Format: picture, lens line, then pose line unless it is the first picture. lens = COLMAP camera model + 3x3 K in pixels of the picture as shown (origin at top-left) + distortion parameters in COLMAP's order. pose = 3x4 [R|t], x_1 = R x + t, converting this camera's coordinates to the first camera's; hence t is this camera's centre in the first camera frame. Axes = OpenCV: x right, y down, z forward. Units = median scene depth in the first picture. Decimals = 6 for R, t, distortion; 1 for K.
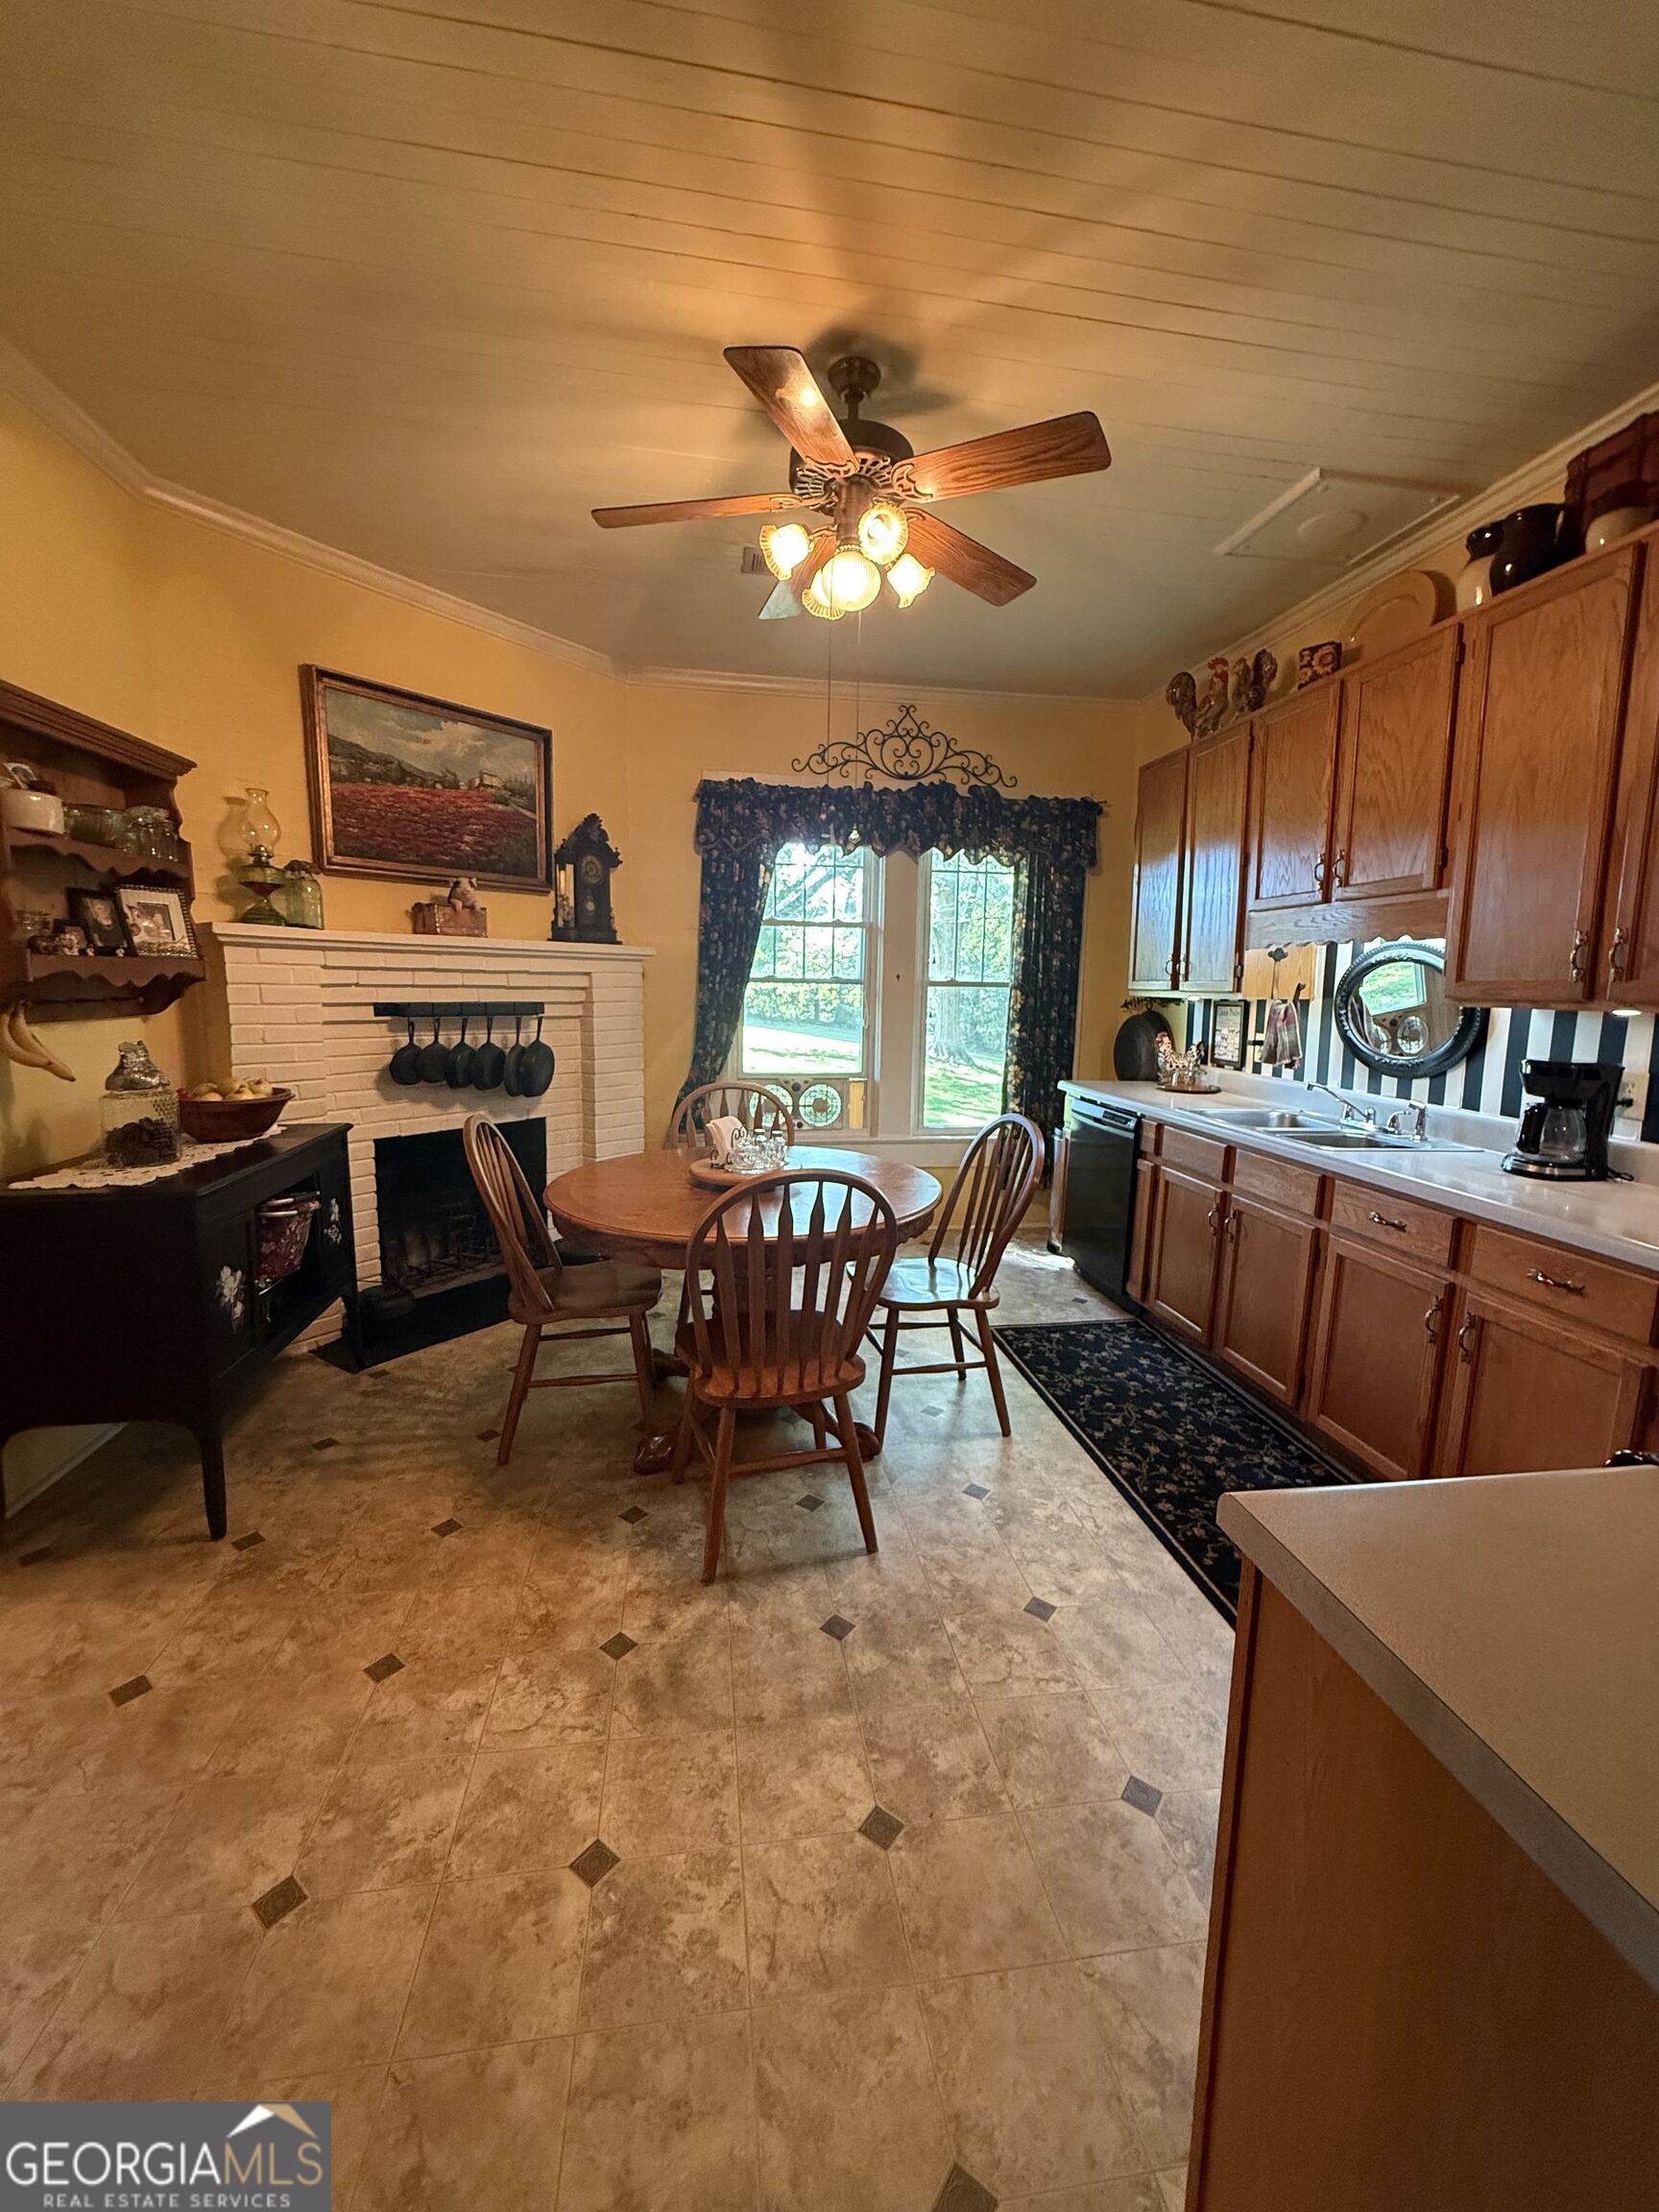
lens RADIAL K [[881.5, 0, 829.5], [0, 881.5, 1106.0], [0, 0, 1]] dist [-0.000496, -0.001042]
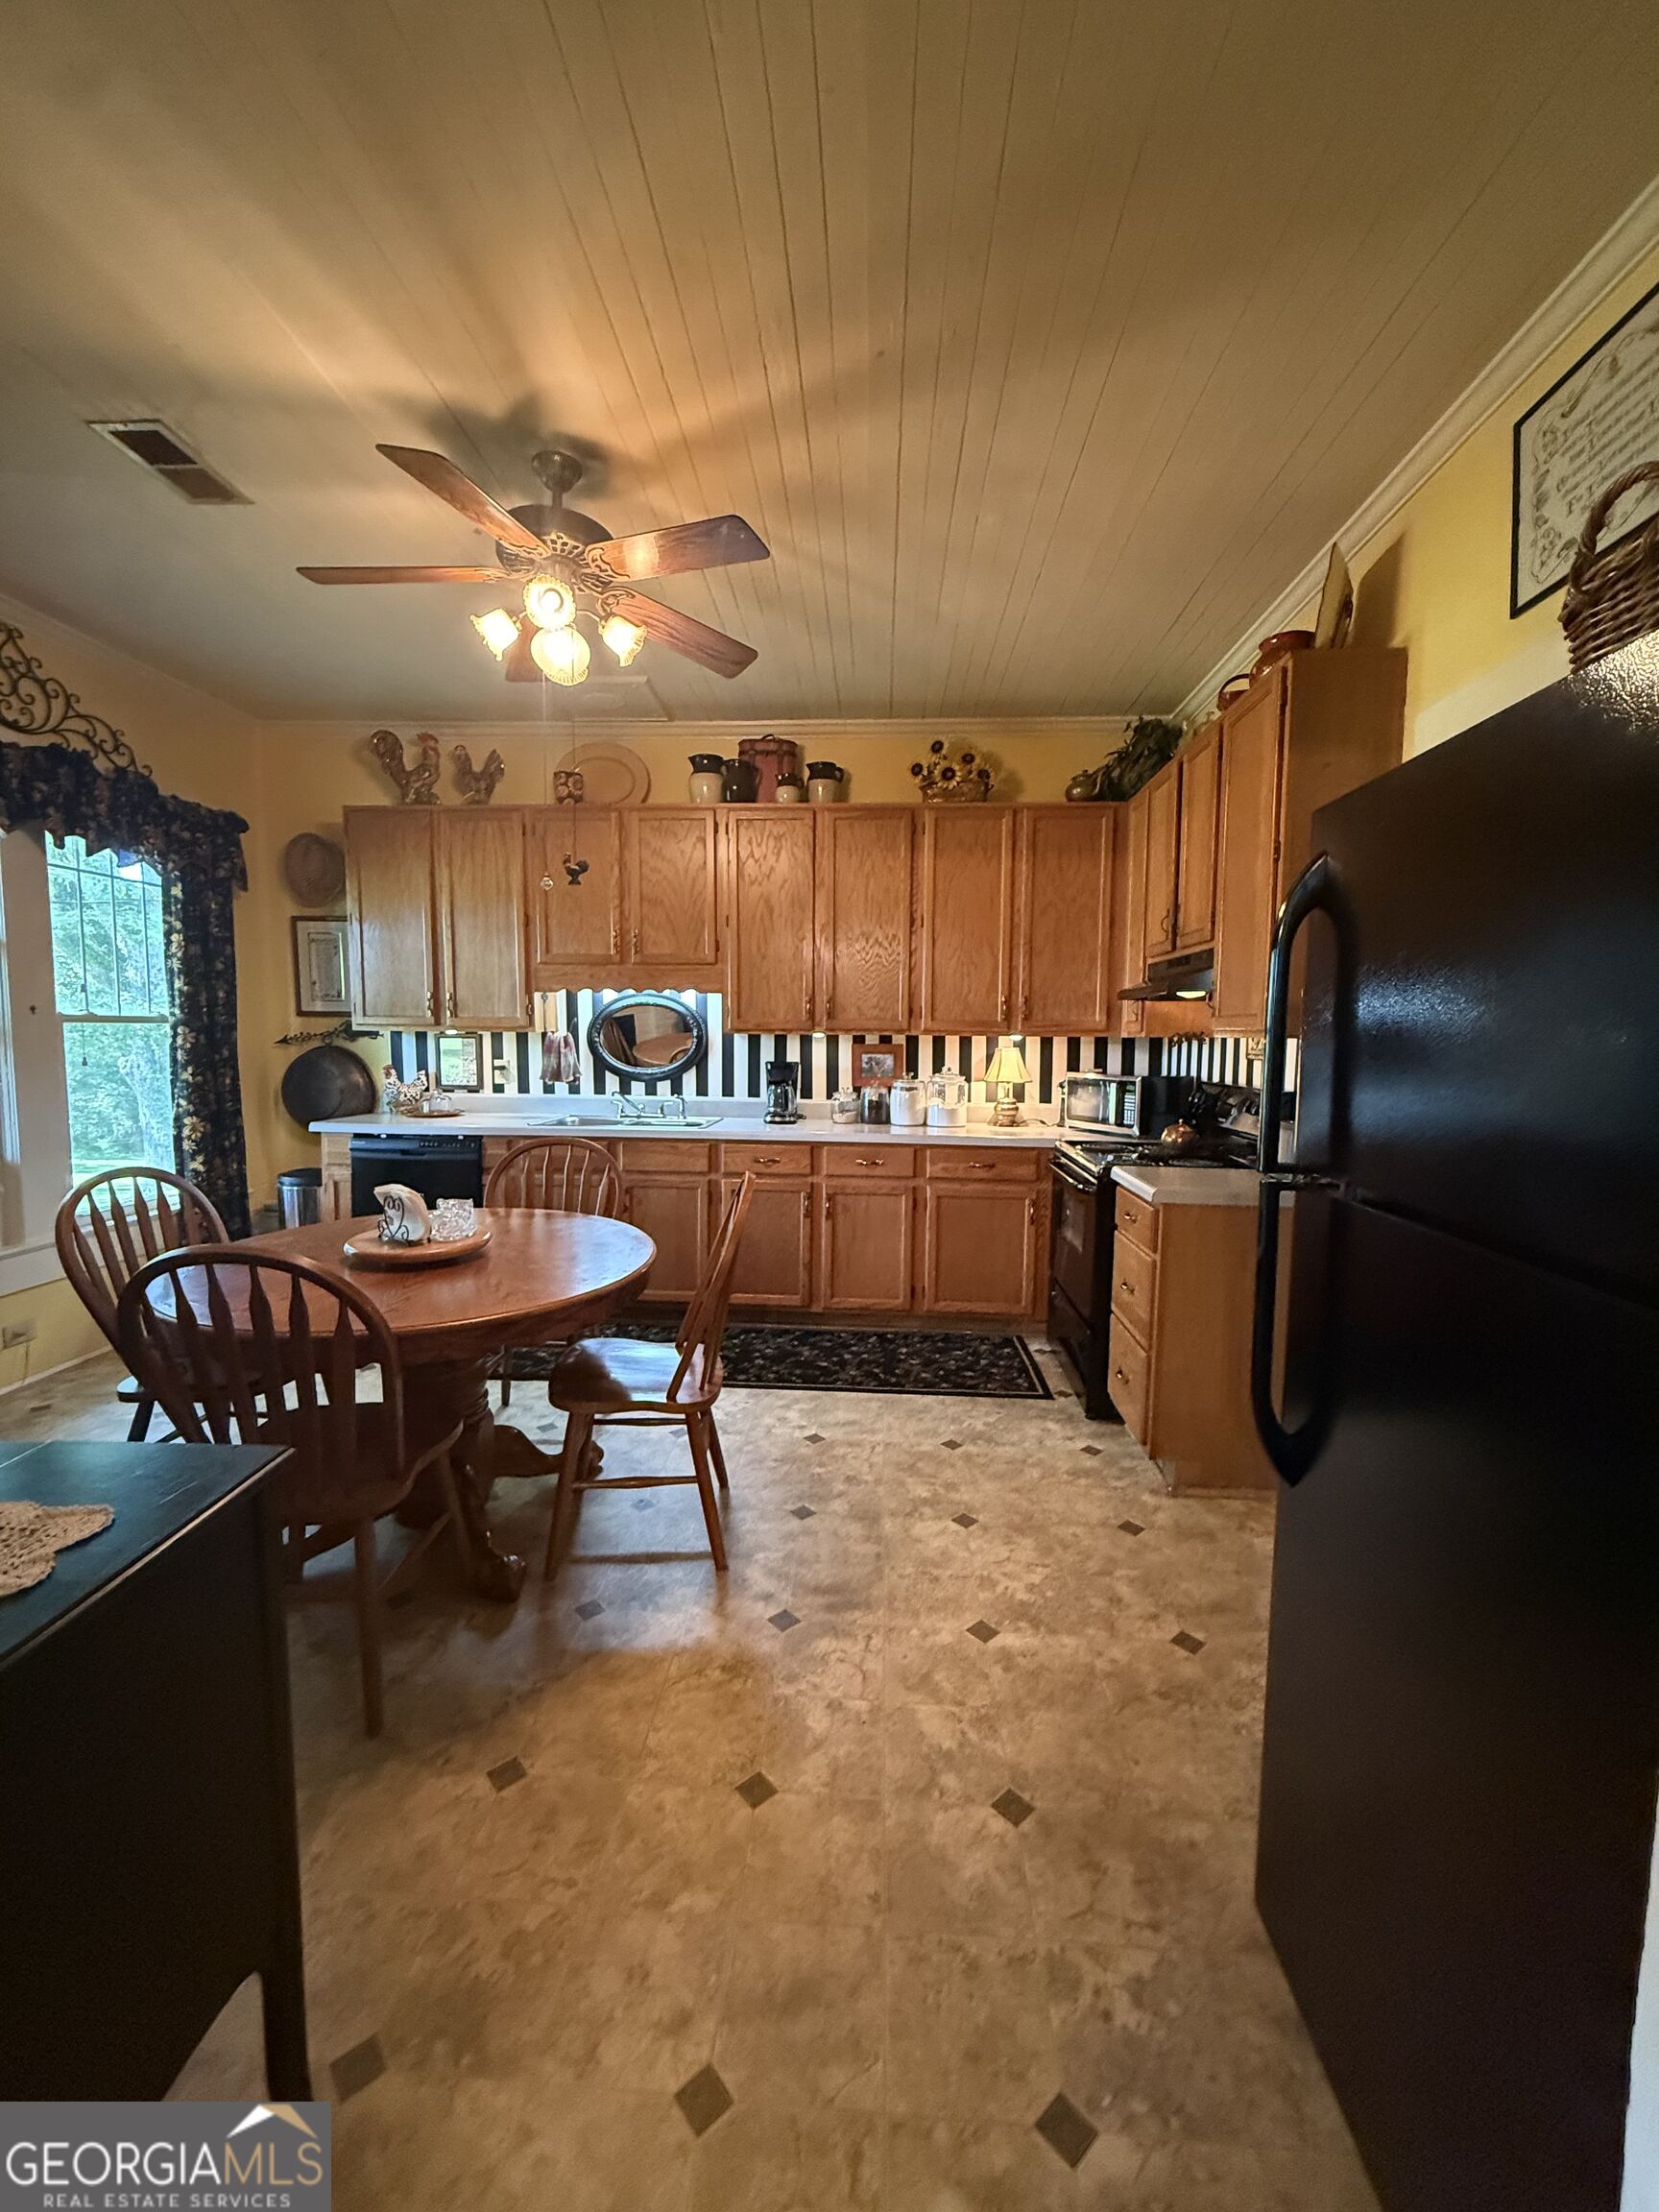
lens RADIAL K [[877.5, 0, 829.5], [0, 877.5, 1106.0], [0, 0, 1]] dist [0.003209, 0.000354]
pose [[0.210640, -0.101165, 0.972315, -1.028901], [0.129810, 0.988717, 0.074750, -0.087676], [-0.968907, 0.110471, 0.221396, 0.518497]]
